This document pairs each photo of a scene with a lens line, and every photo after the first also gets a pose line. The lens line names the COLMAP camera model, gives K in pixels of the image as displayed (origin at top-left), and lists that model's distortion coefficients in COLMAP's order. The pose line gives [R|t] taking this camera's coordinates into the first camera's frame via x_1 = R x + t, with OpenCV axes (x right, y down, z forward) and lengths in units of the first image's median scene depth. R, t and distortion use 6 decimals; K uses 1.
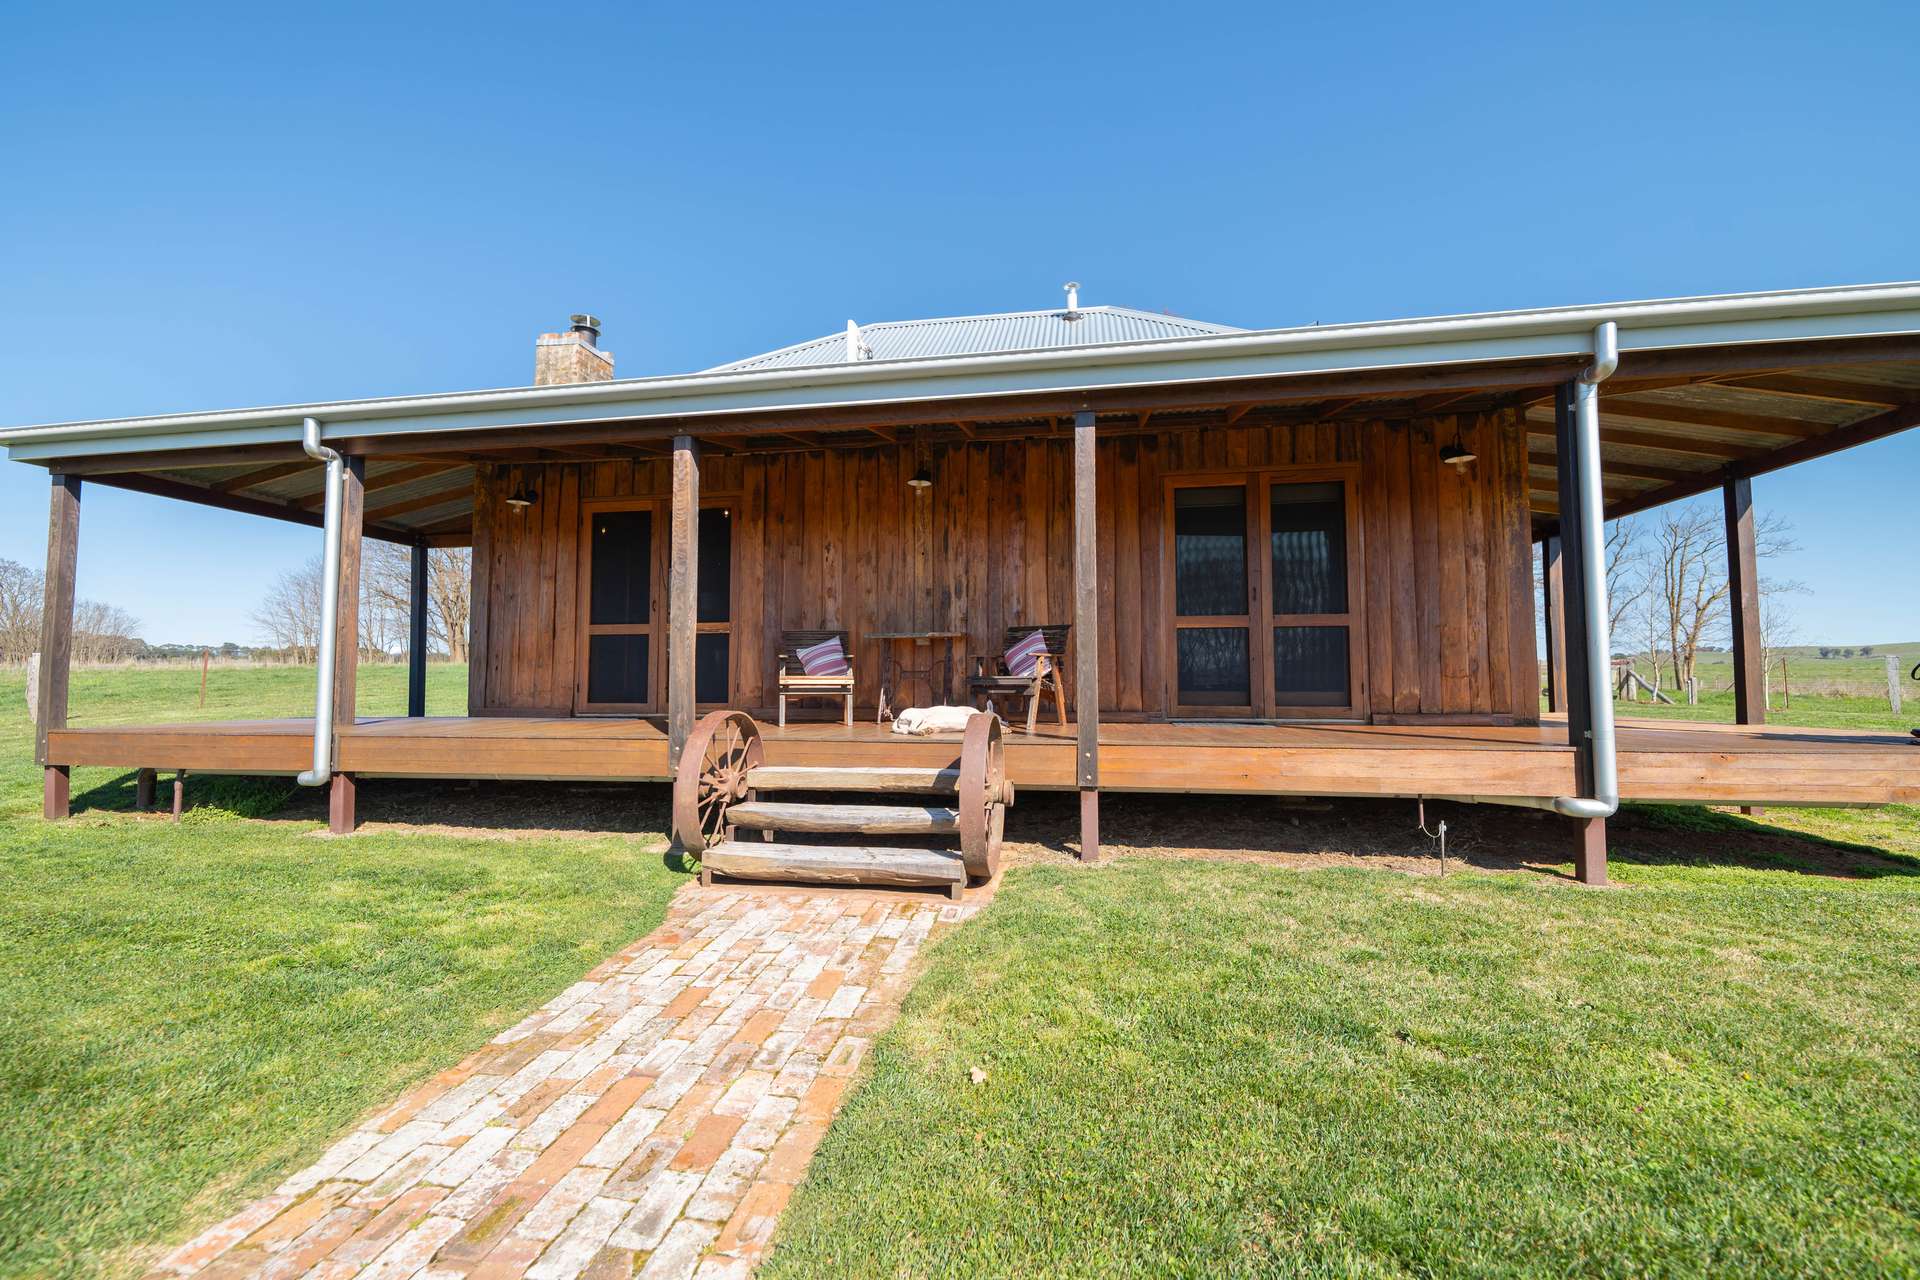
lens RADIAL K [[772.9, 0, 955.0], [0, 772.9, 634.4], [0, 0, 1]] dist [-0.001003, -0.000026]
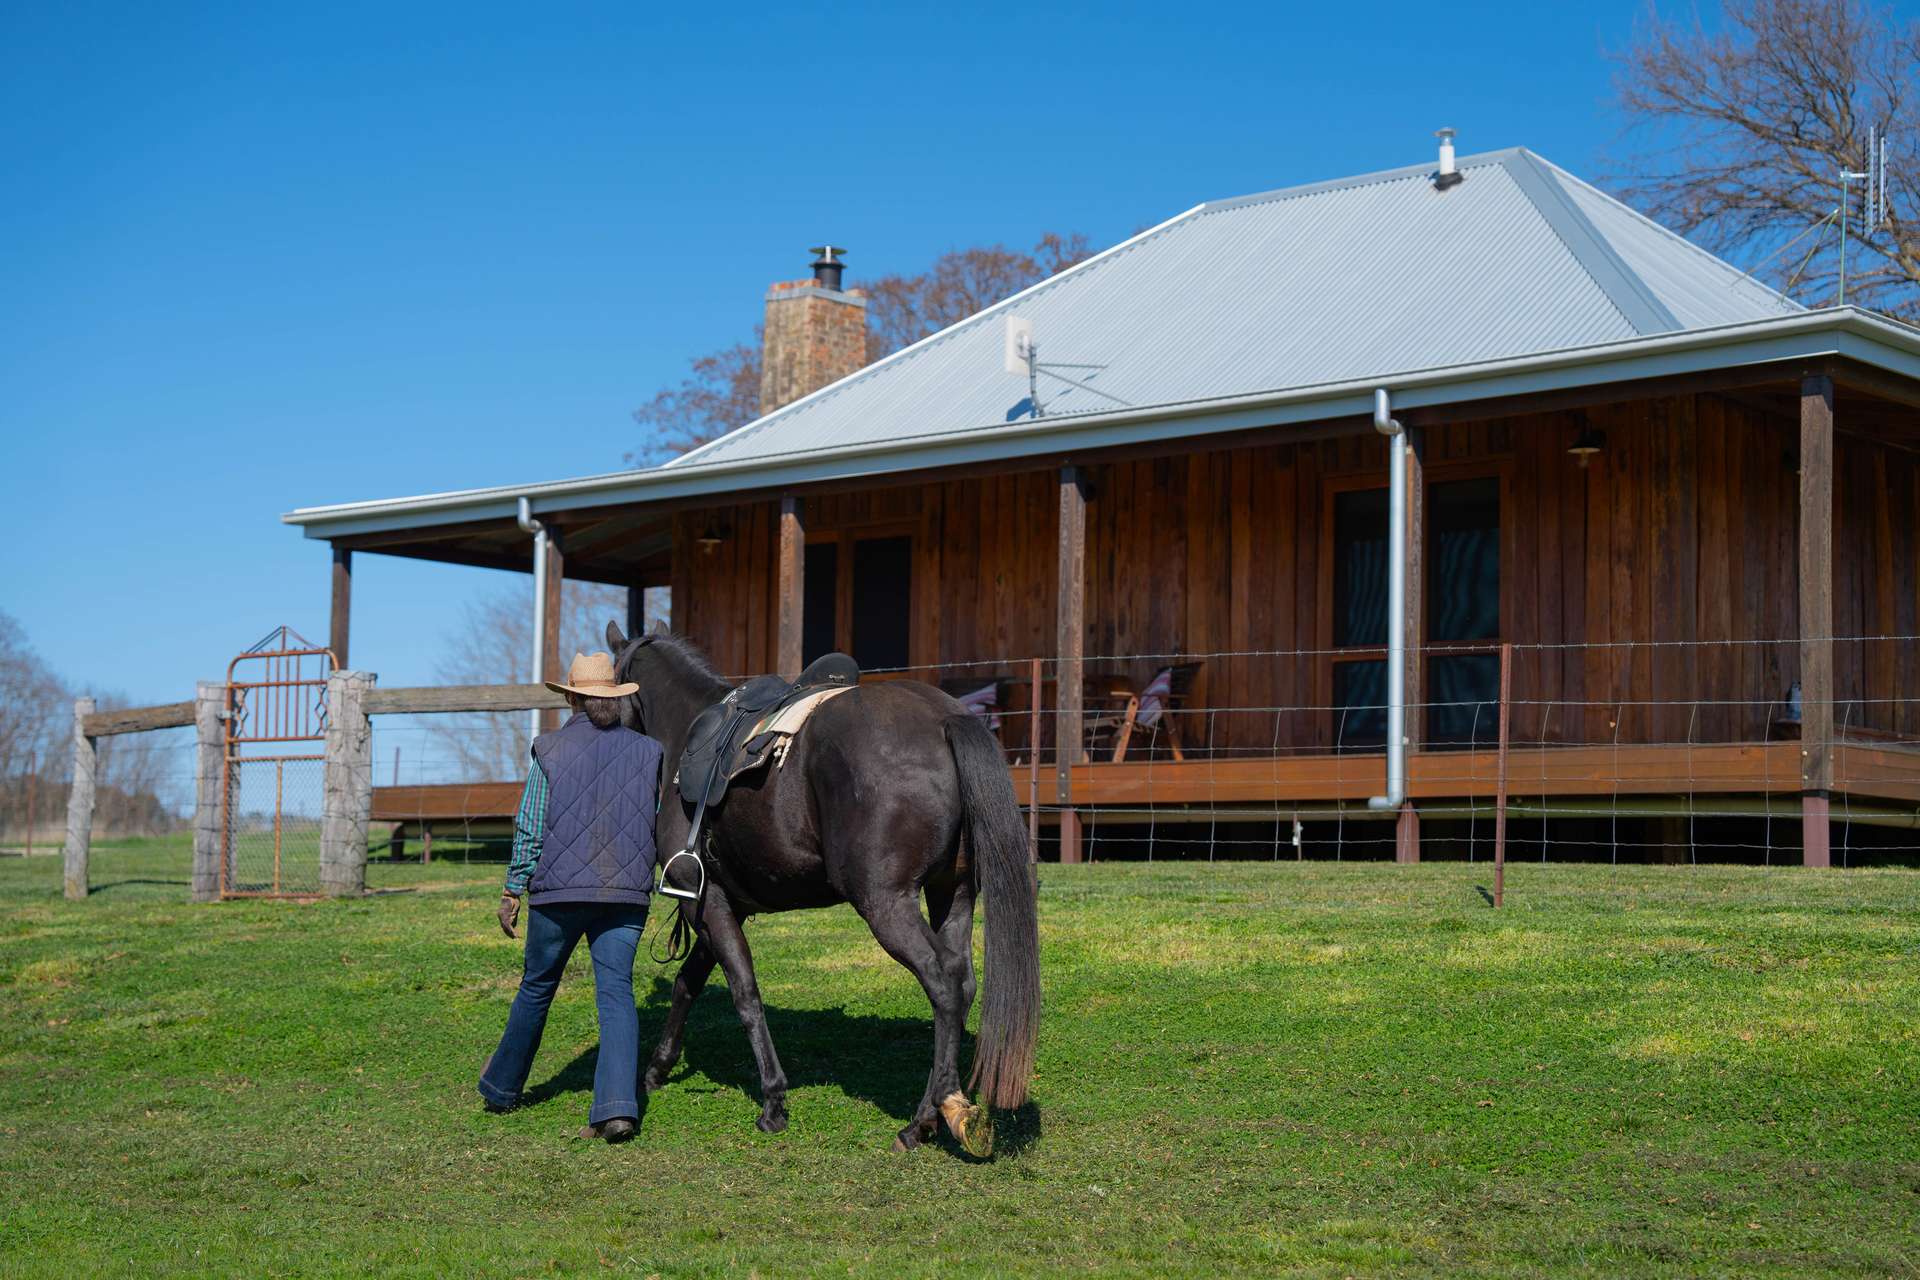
lens RADIAL K [[3074.8, 0, 960.0], [0, 3074.8, 640.0], [0, 0, 1]] dist [0.023340, 0.016736]
pose [[0.848454, -0.033563, -0.528204, 1.658730], [0.013040, 0.999010, -0.042533, 0.101427], [0.529109, 0.029200, 0.848052, -1.974493]]
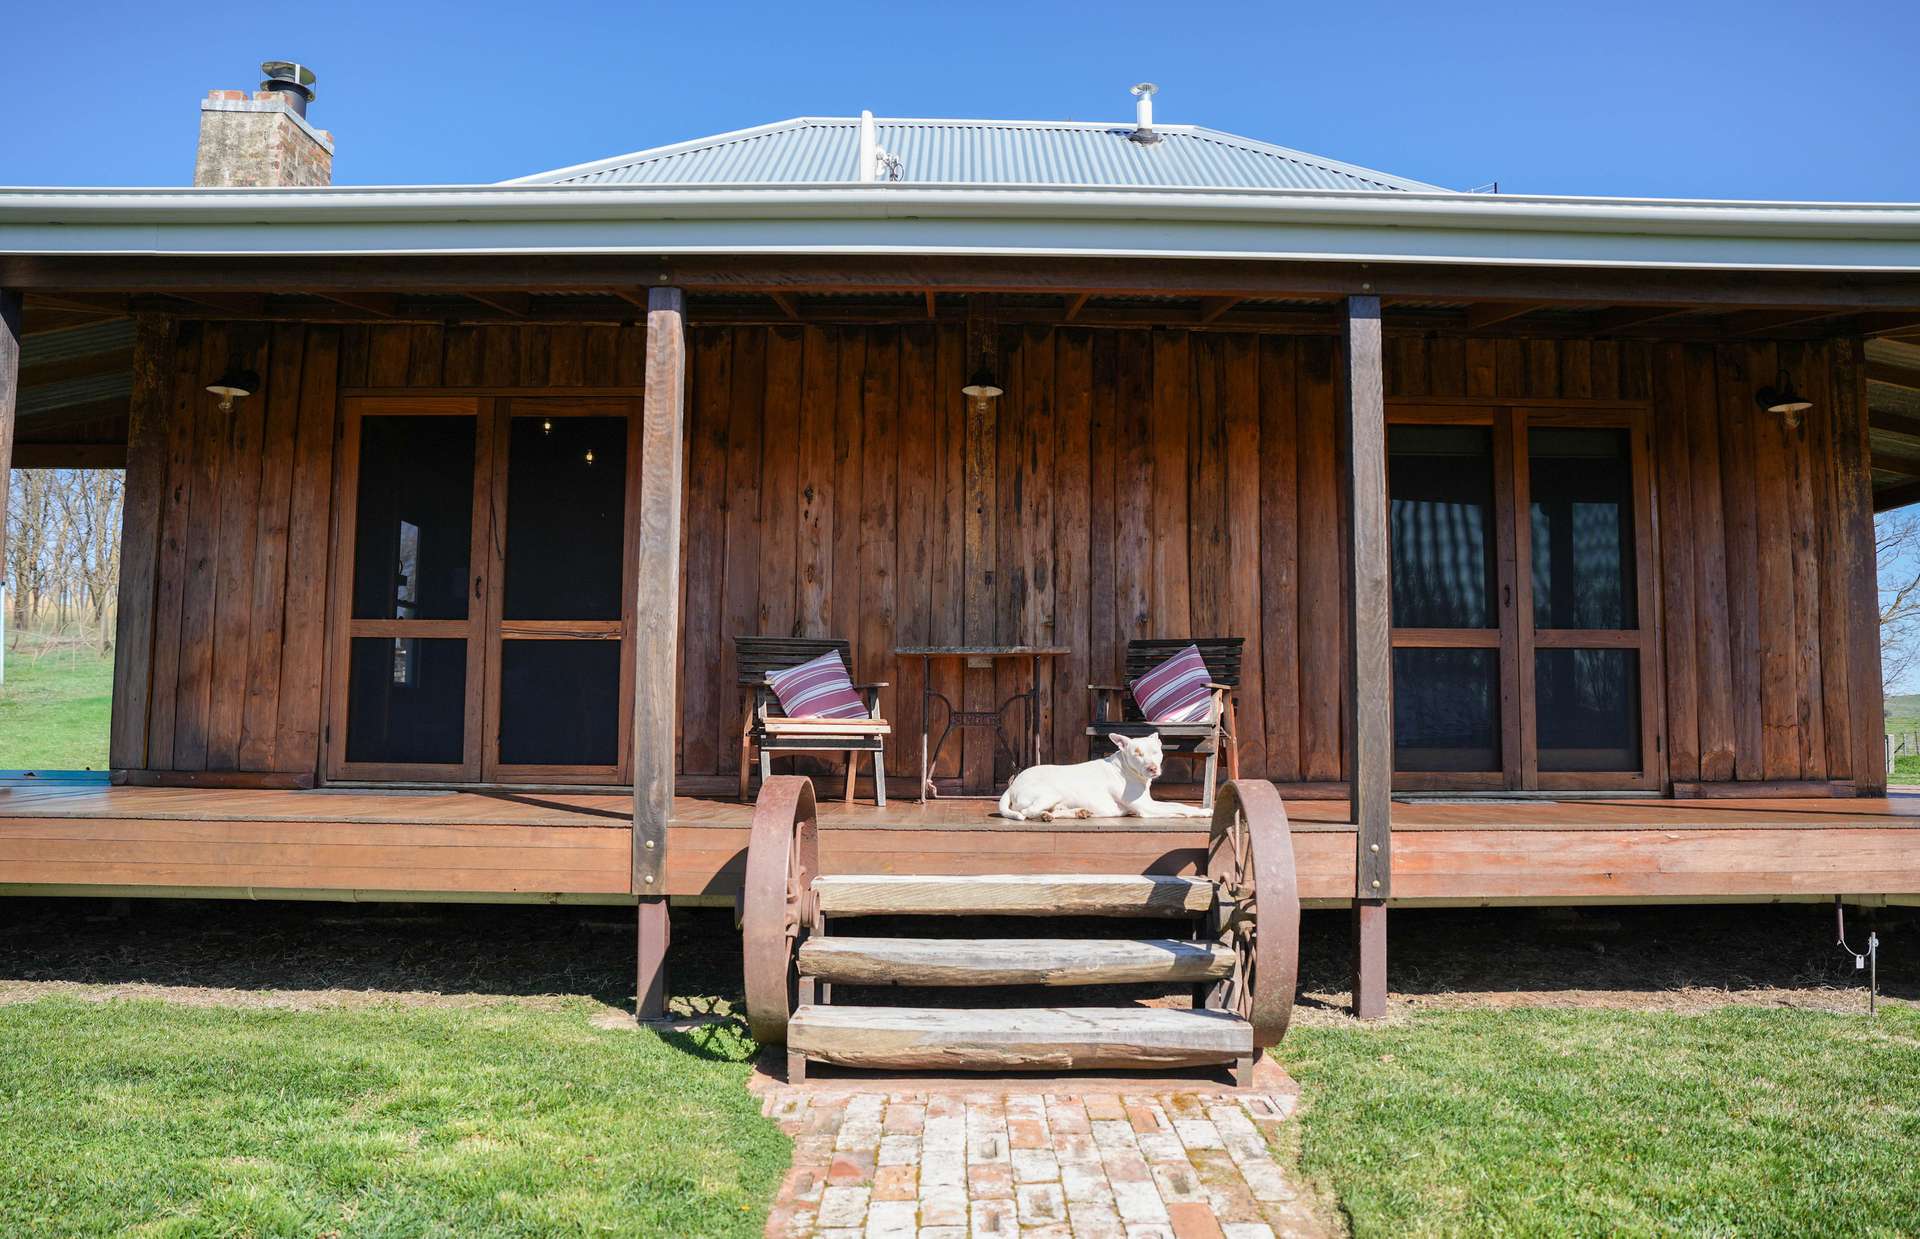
lens RADIAL K [[1340.9, 0, 982.6], [0, 1340.9, 613.9], [0, 0, 1]] dist [-0.116571, 0.086038]
pose [[0.982442, 0.025063, 0.184880, -0.230584], [-0.018887, 0.999206, -0.035091, 0.008840], [-0.185612, 0.030983, 0.982135, 0.010012]]
